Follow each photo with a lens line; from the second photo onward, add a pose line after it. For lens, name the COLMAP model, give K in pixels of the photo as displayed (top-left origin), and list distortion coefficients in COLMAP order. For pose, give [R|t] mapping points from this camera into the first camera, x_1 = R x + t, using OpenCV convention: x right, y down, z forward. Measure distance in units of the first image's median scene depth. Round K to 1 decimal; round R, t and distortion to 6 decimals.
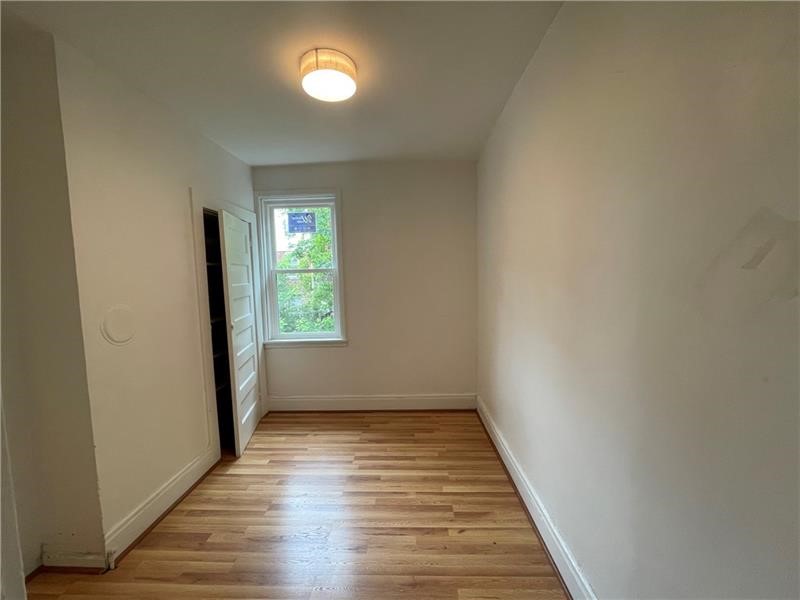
lens RADIAL K [[321.8, 0, 398.1], [0, 321.8, 301.3], [0, 0, 1]] dist [-0.002641, -0.000201]
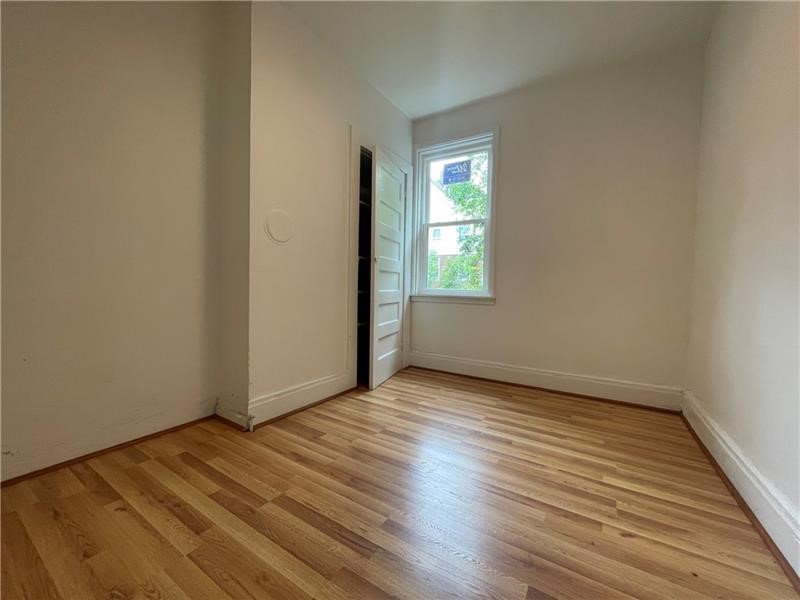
lens RADIAL K [[321.8, 0, 399.5], [0, 321.8, 298.3], [0, 0, 1]] dist [-0.002641, -0.000201]
pose [[0.867003, 0.061885, -0.494445, 0.066421], [-0.082236, 0.996422, -0.019488, 0.215898], [0.491470, 0.057557, 0.868991, 0.150700]]
